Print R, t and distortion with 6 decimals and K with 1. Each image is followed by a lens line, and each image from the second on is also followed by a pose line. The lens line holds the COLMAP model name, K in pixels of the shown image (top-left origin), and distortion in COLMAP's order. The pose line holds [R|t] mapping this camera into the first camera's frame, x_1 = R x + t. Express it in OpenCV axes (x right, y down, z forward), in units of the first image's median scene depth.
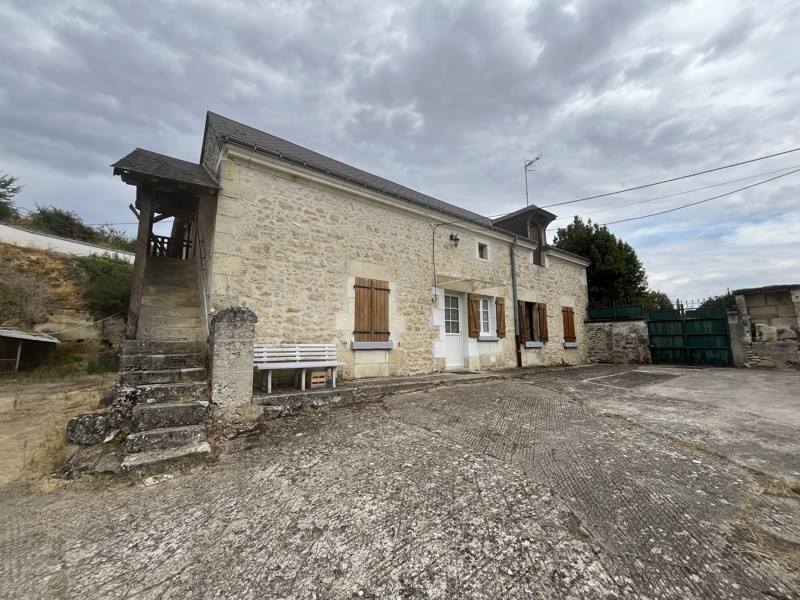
lens RADIAL K [[321.3, 0, 401.5], [0, 321.3, 299.8], [0, 0, 1]] dist [0.000938, 0.000135]
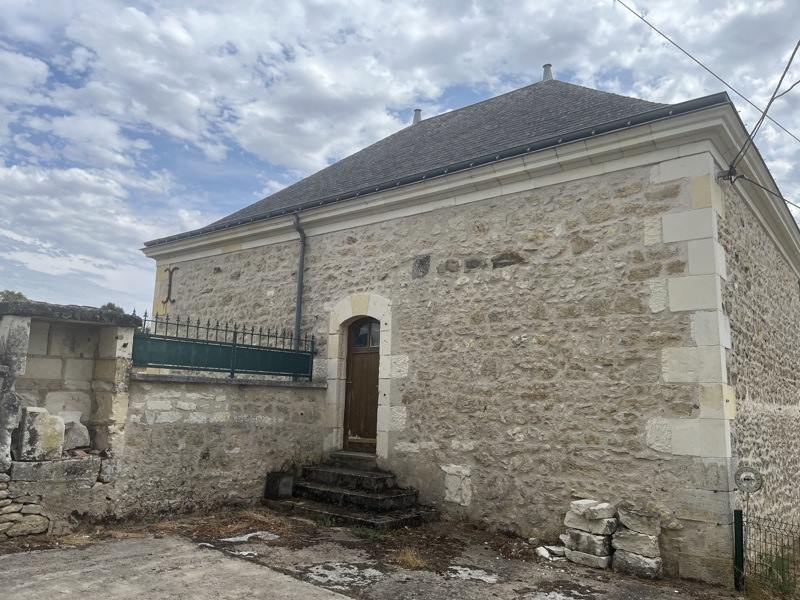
lens RADIAL K [[604.2, 0, 399.9], [0, 604.2, 299.9], [0, 0, 1]] dist [-0.001592, -0.001189]
pose [[-0.243232, 0.154613, 0.957566, 0.568493], [-0.156205, 0.968085, -0.195989, 0.043678], [-0.957308, -0.197247, -0.211318, 1.171750]]
